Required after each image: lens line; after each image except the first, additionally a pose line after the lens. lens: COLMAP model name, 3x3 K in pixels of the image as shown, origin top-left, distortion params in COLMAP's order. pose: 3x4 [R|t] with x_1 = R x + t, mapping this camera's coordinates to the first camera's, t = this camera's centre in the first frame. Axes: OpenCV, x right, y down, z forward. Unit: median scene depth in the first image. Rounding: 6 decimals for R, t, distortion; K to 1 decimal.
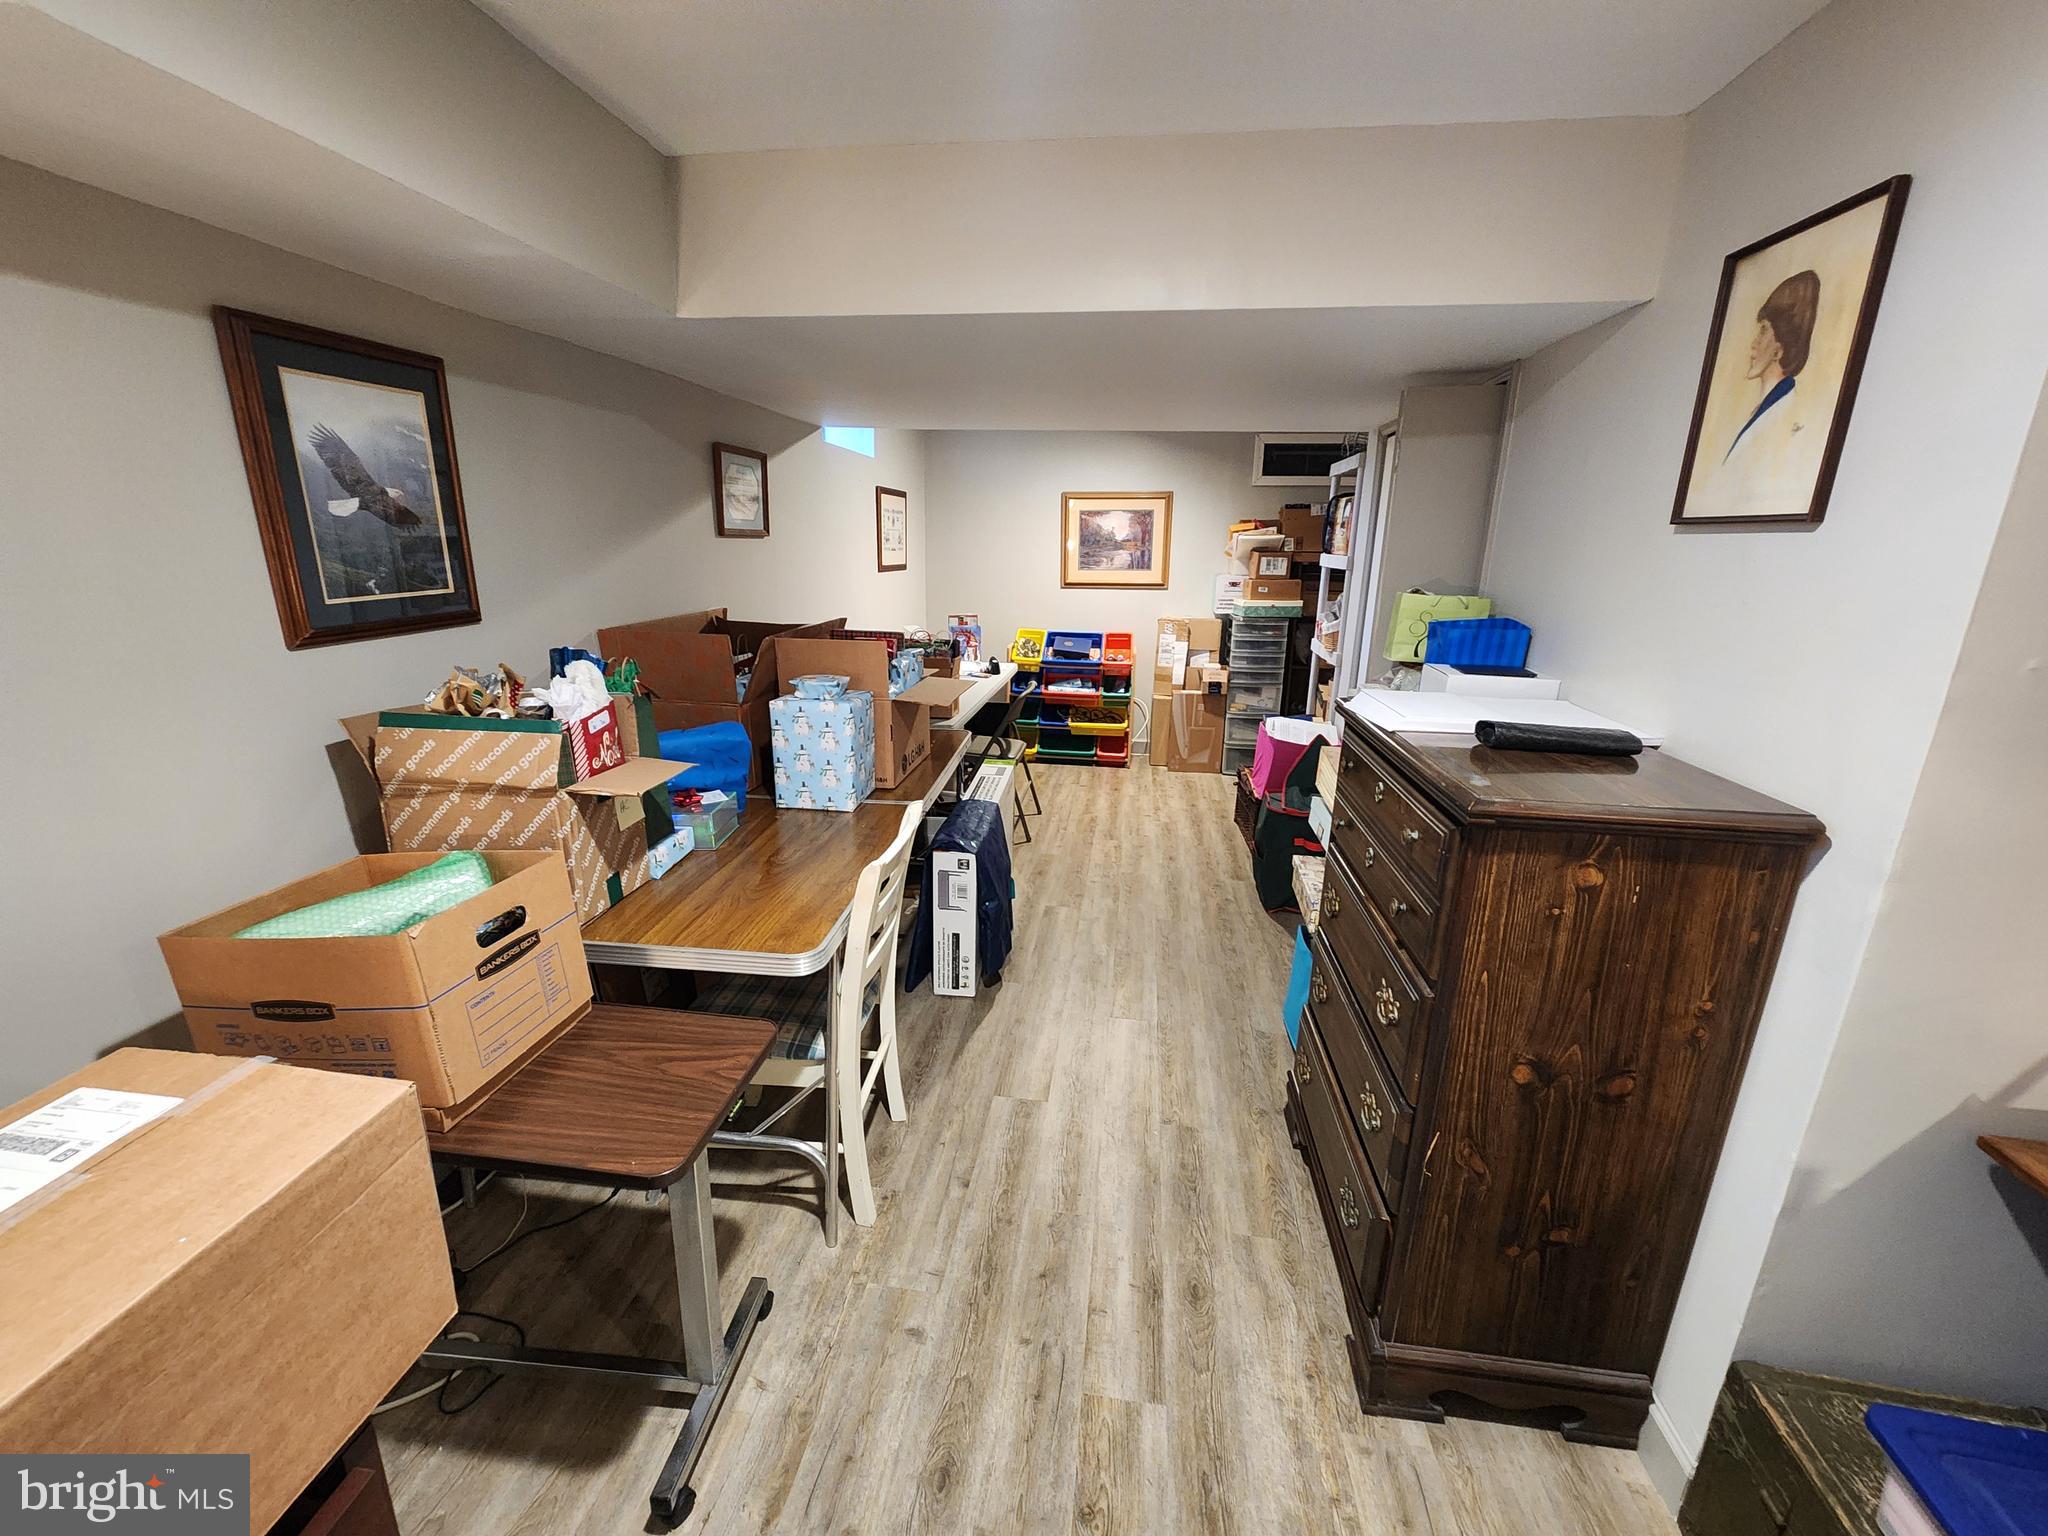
lens RADIAL K [[842.1, 0, 1032.3], [0, 842.1, 764.7], [0, 0, 1]] dist [0.004281, -0.000811]
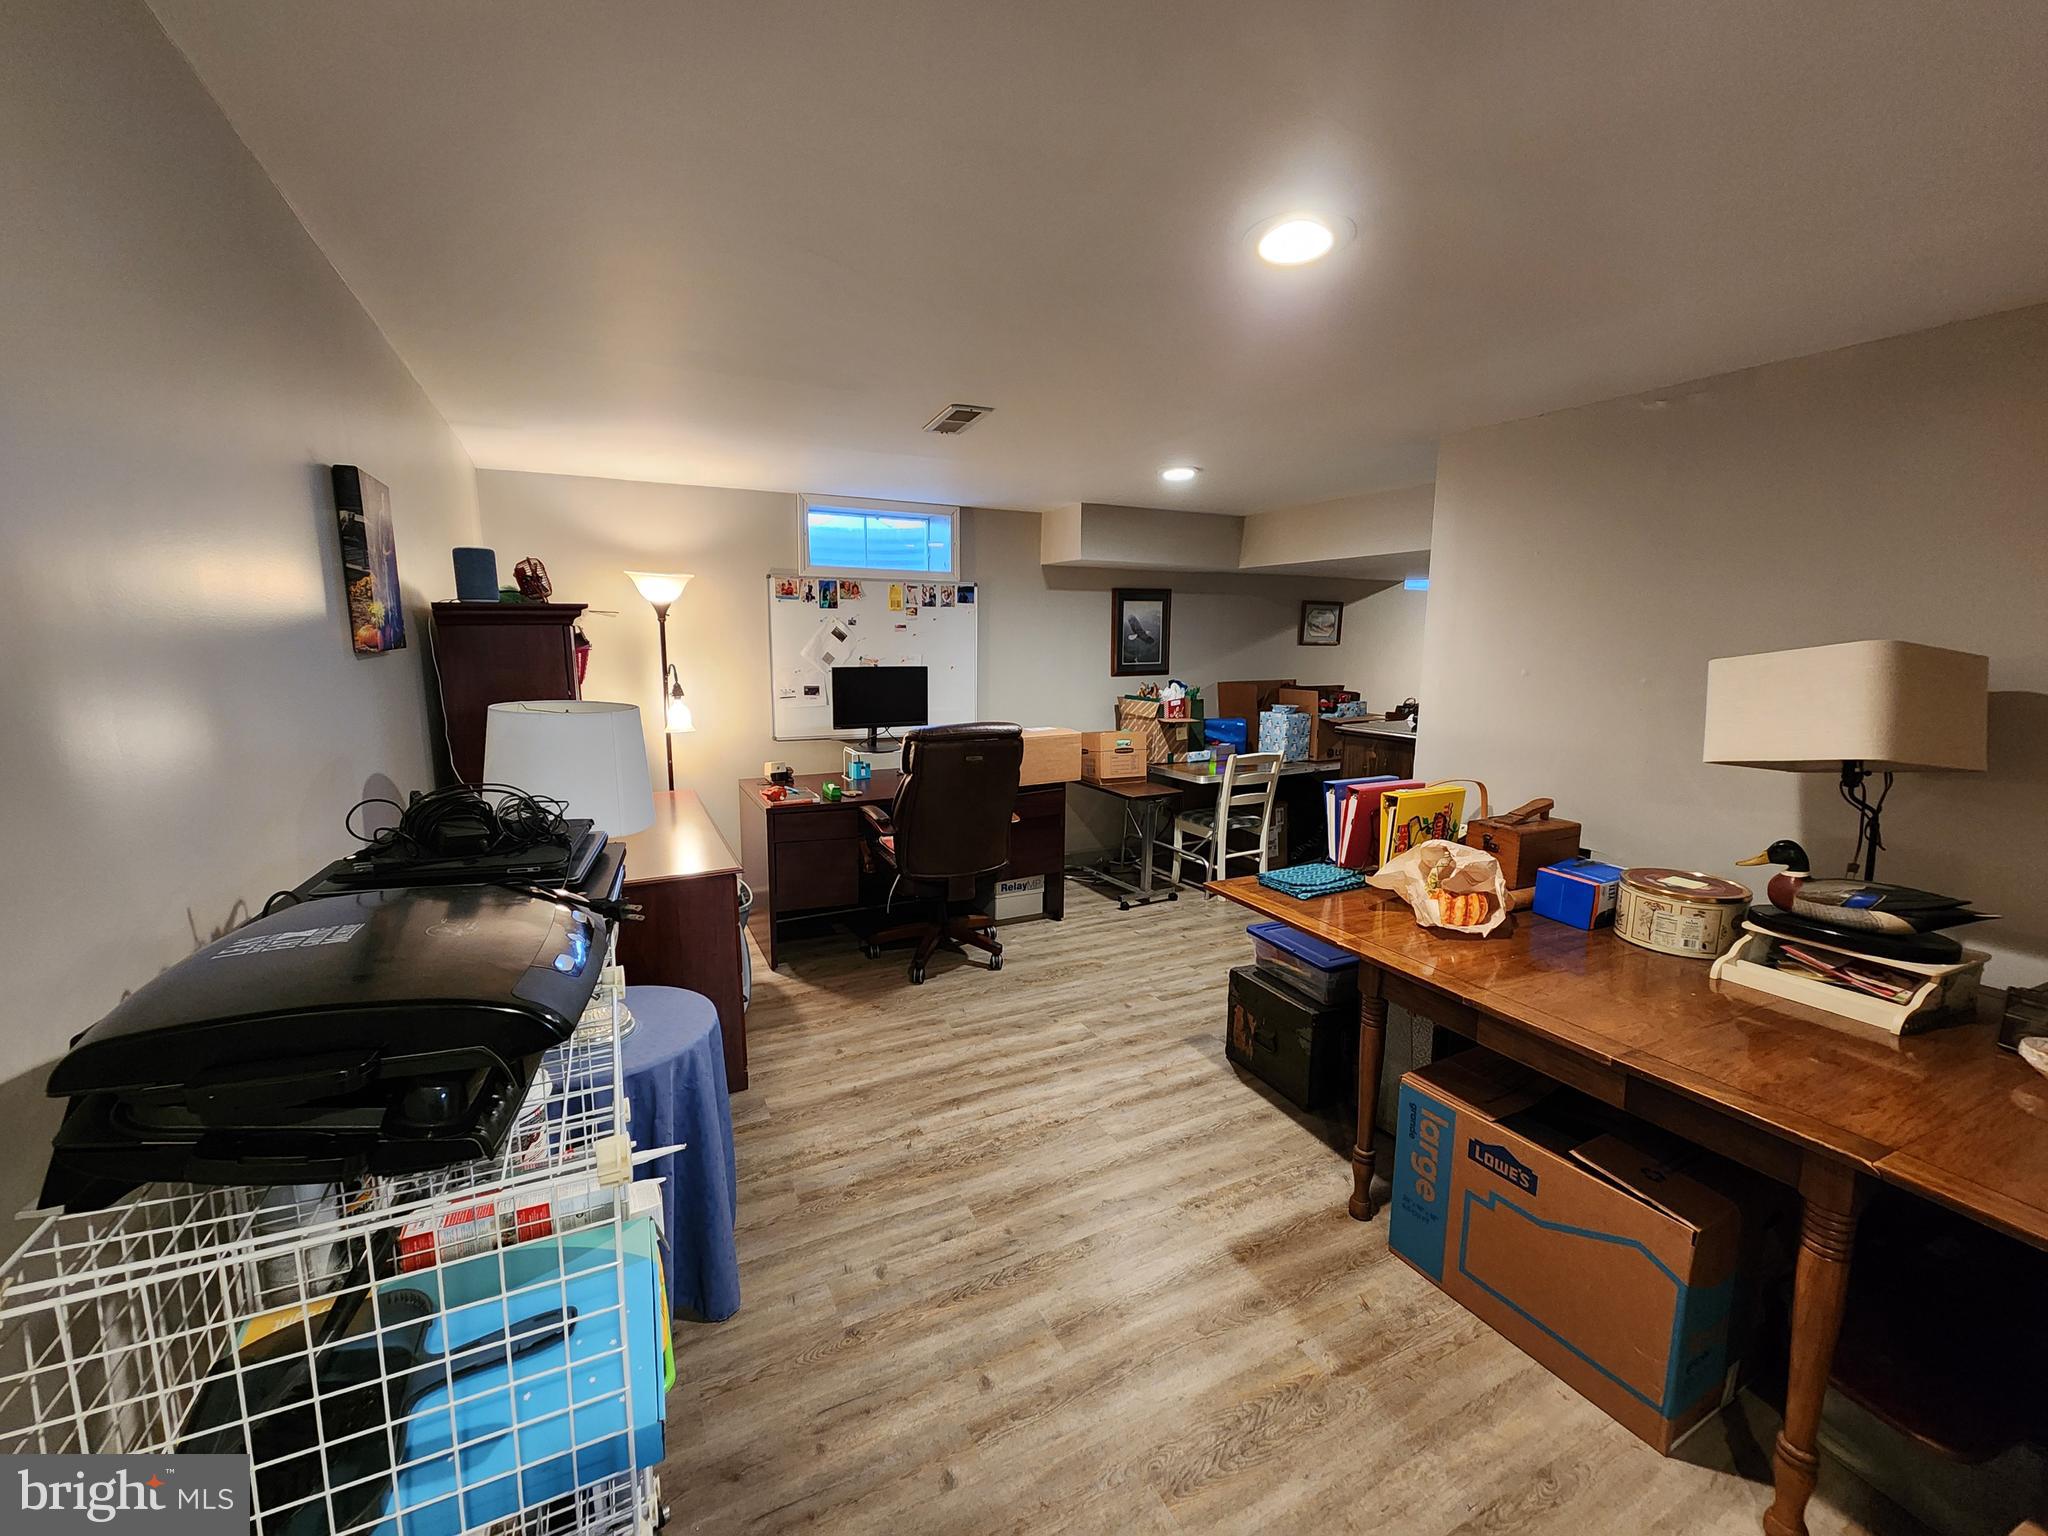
lens RADIAL K [[842.1, 0, 1015.2], [0, 842.1, 763.5], [0, 0, 1]] dist [0.004281, -0.000811]
pose [[0.565410, 0.107044, -0.817834, 1.731003], [-0.213179, 0.976818, -0.019528, 0.357457], [0.796785, 0.185387, 0.575123, -1.225825]]
